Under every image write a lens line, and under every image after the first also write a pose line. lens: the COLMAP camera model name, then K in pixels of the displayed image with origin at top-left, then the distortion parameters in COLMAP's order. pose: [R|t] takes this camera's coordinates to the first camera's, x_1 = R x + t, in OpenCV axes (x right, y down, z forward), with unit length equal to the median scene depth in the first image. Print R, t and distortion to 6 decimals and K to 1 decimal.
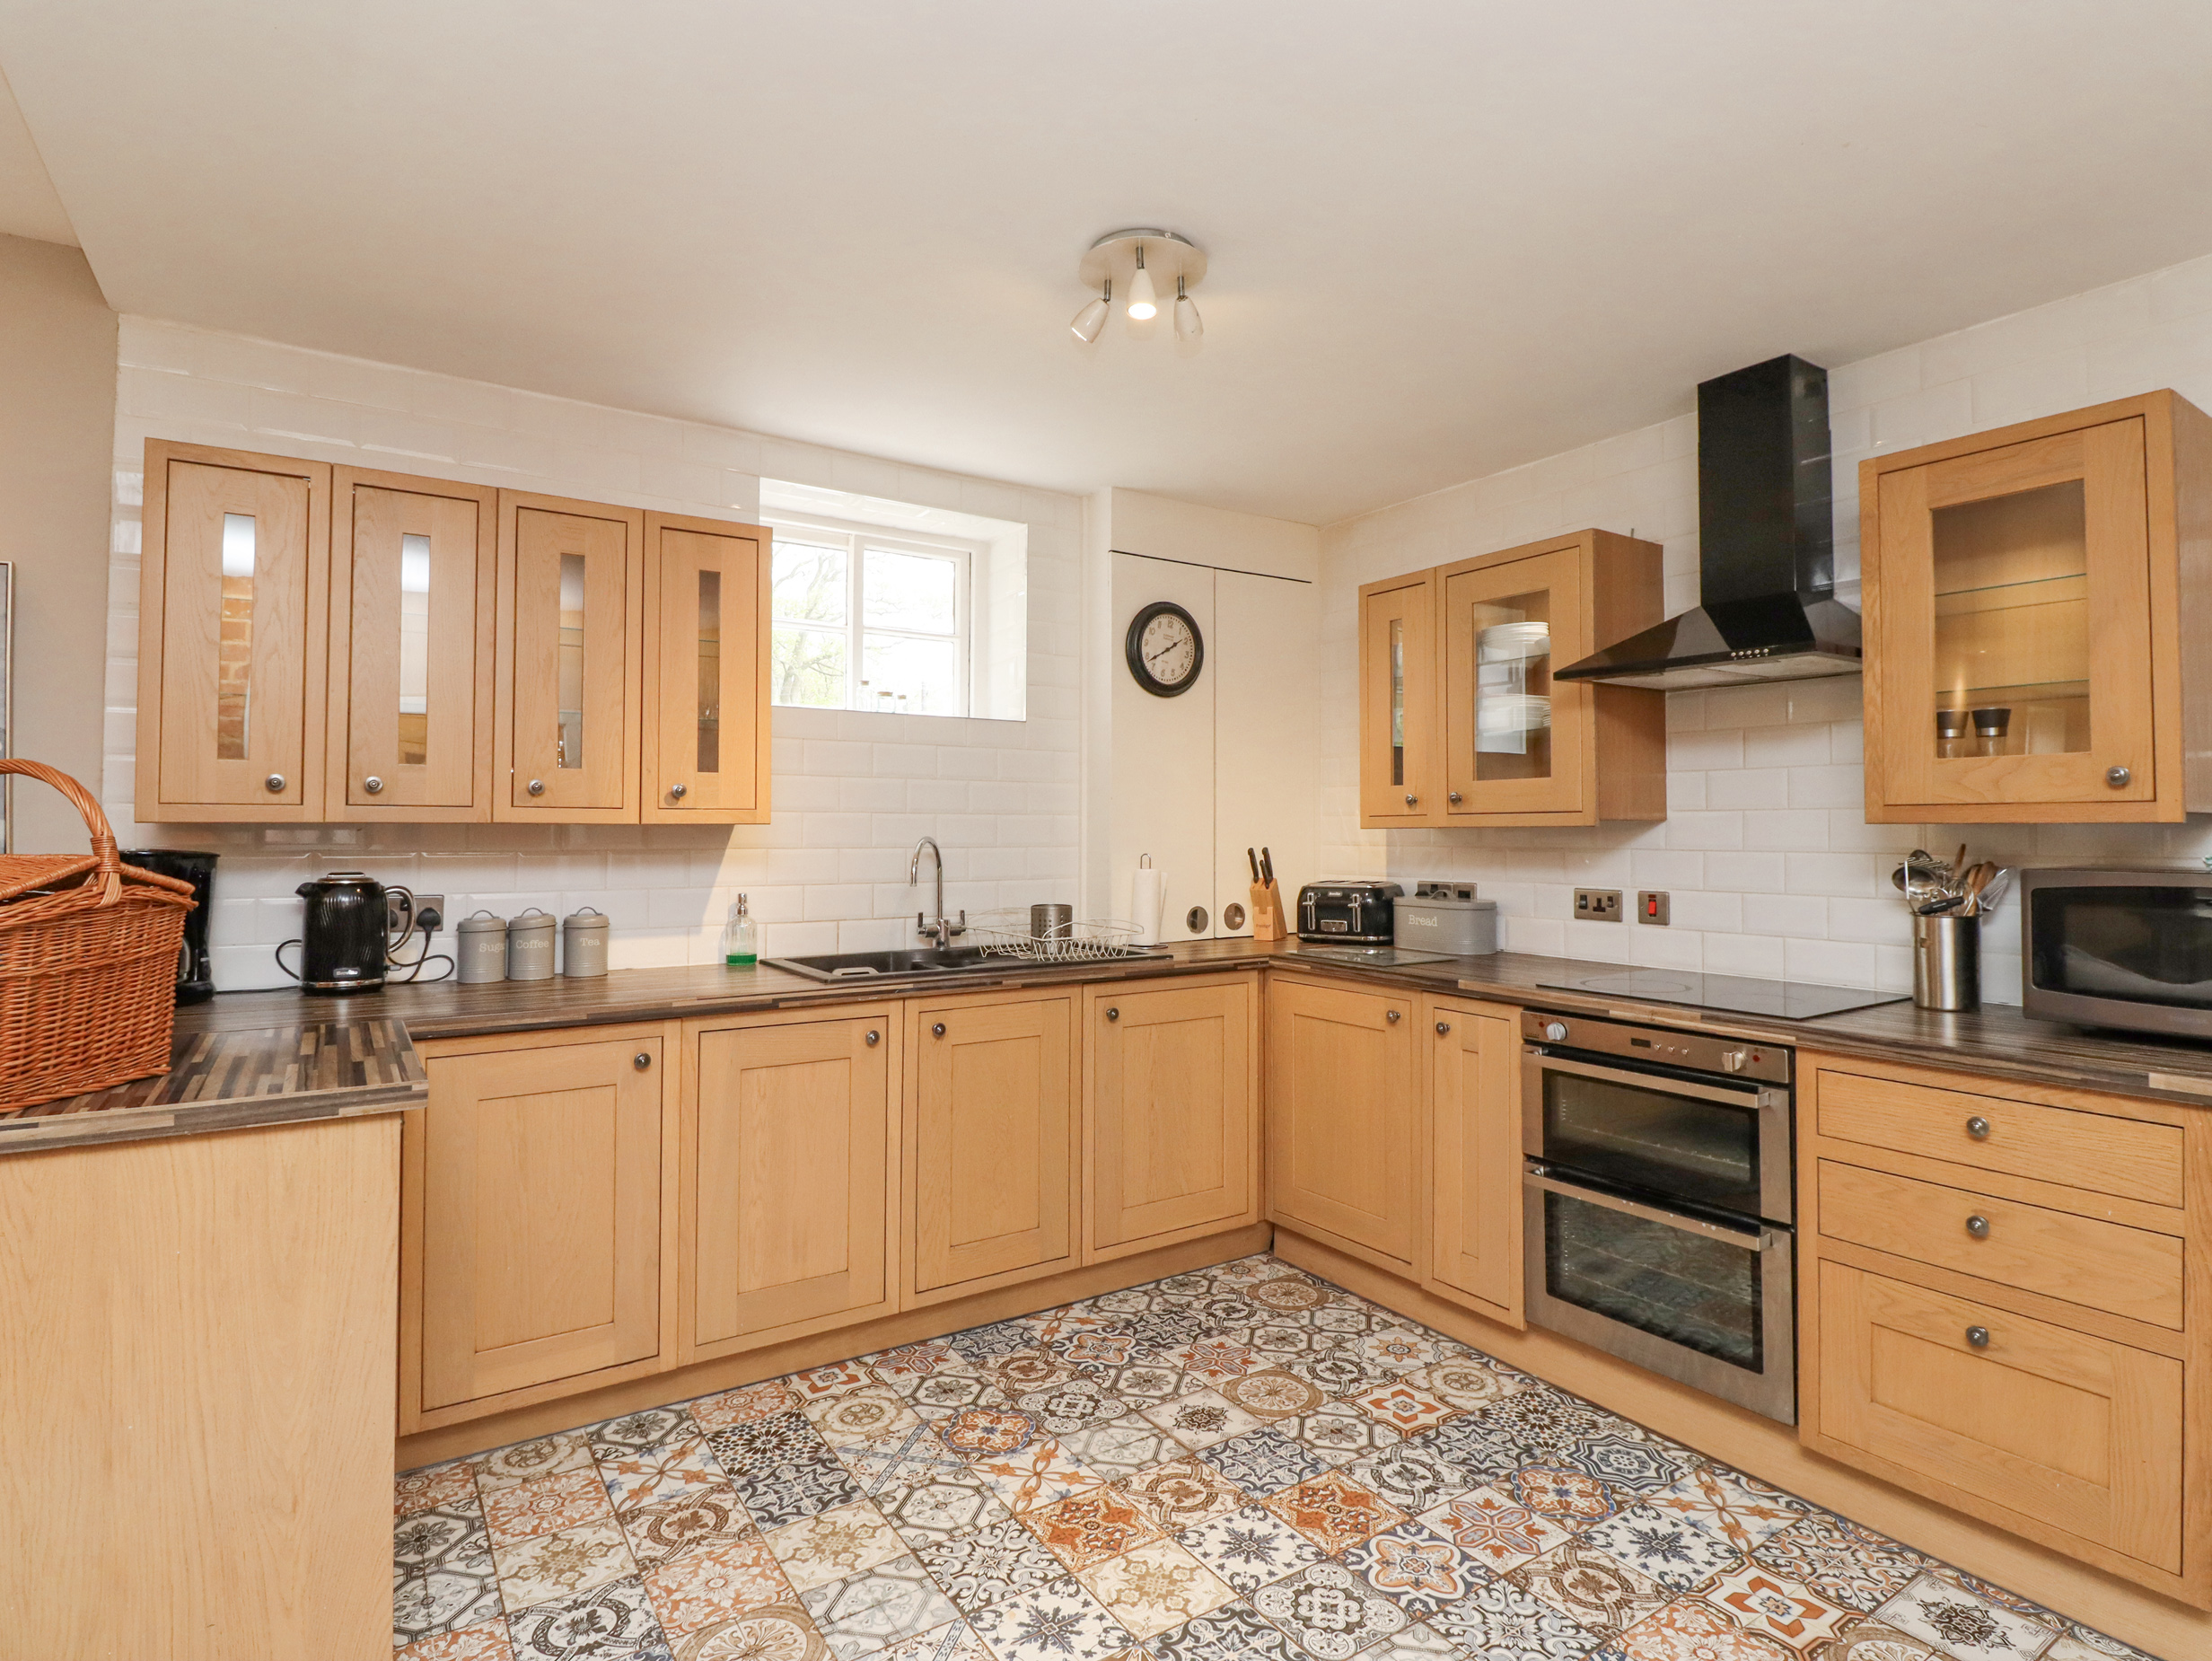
lens RADIAL K [[1146.6, 0, 1106.0], [0, 1146.6, 830.5], [0, 0, 1]] dist [0.001866, -0.013779]
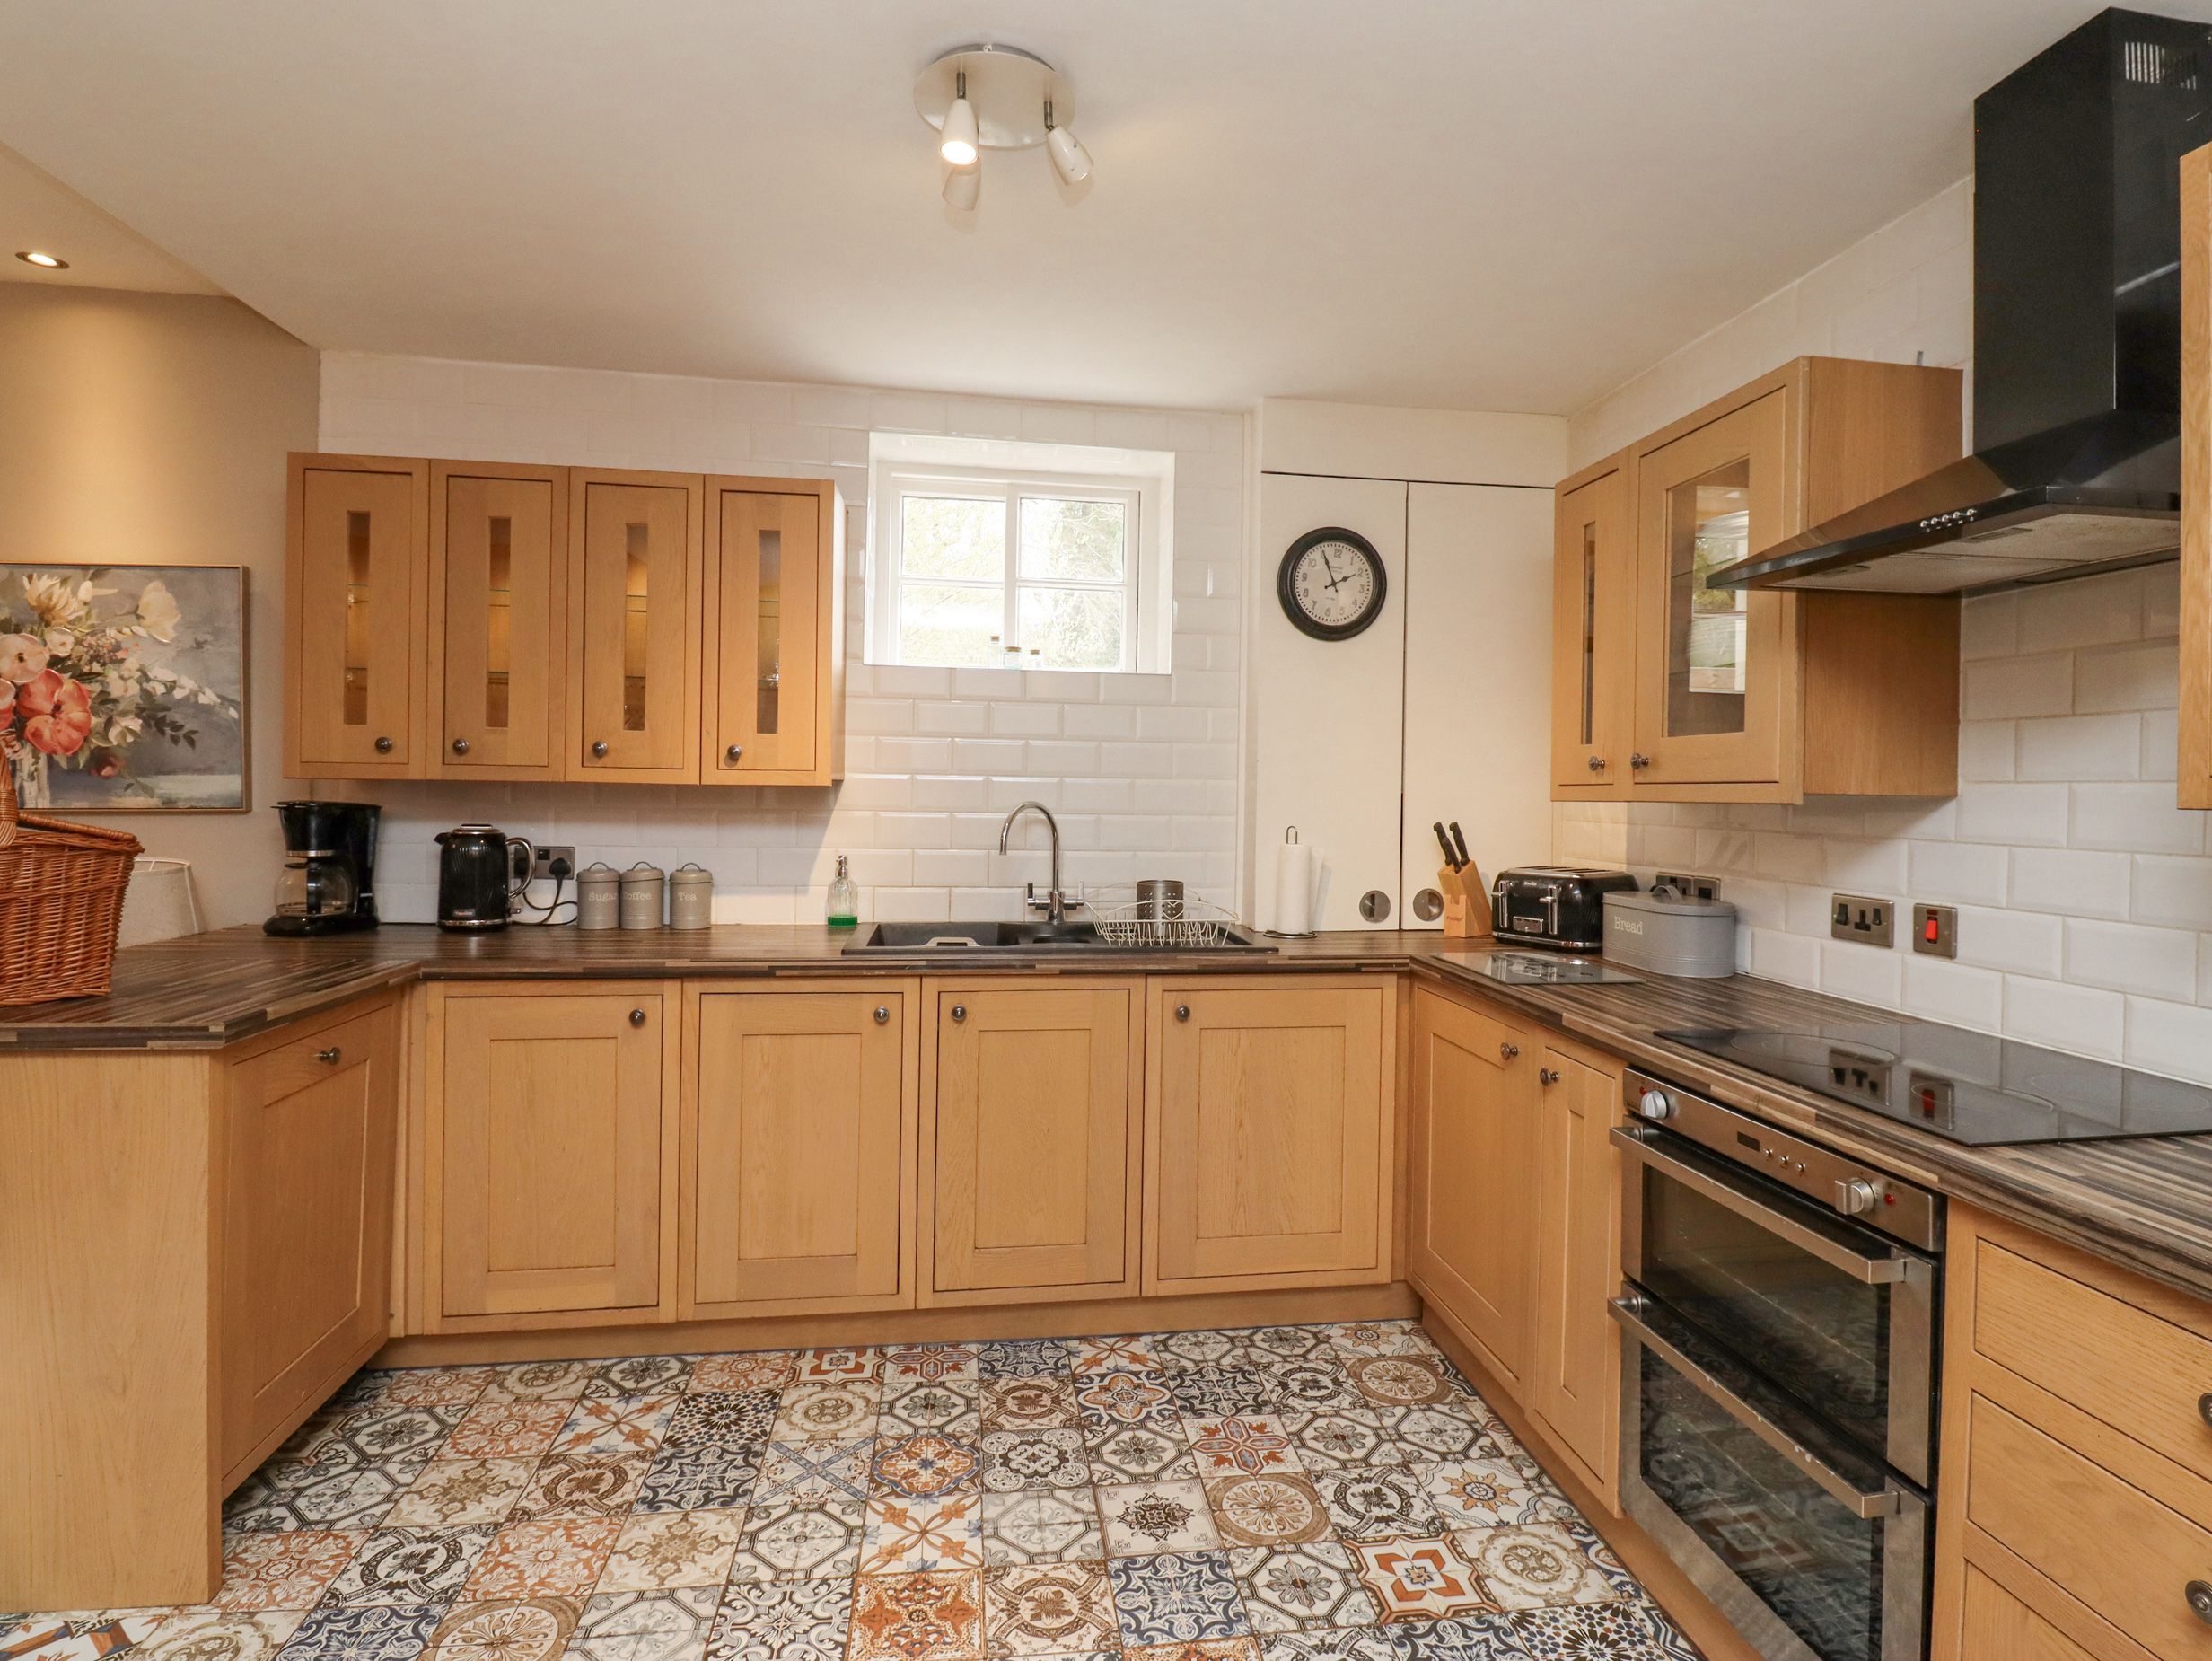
lens RADIAL K [[1132.7, 0, 1111.4], [0, 1132.7, 818.0], [0, 0, 1]] dist [0.000230, -0.013450]
pose [[0.906704, 0.023828, -0.421093, 0.345021], [-0.014662, 0.999580, 0.024994, -0.006261], [0.421512, -0.016488, 0.906673, 0.234311]]
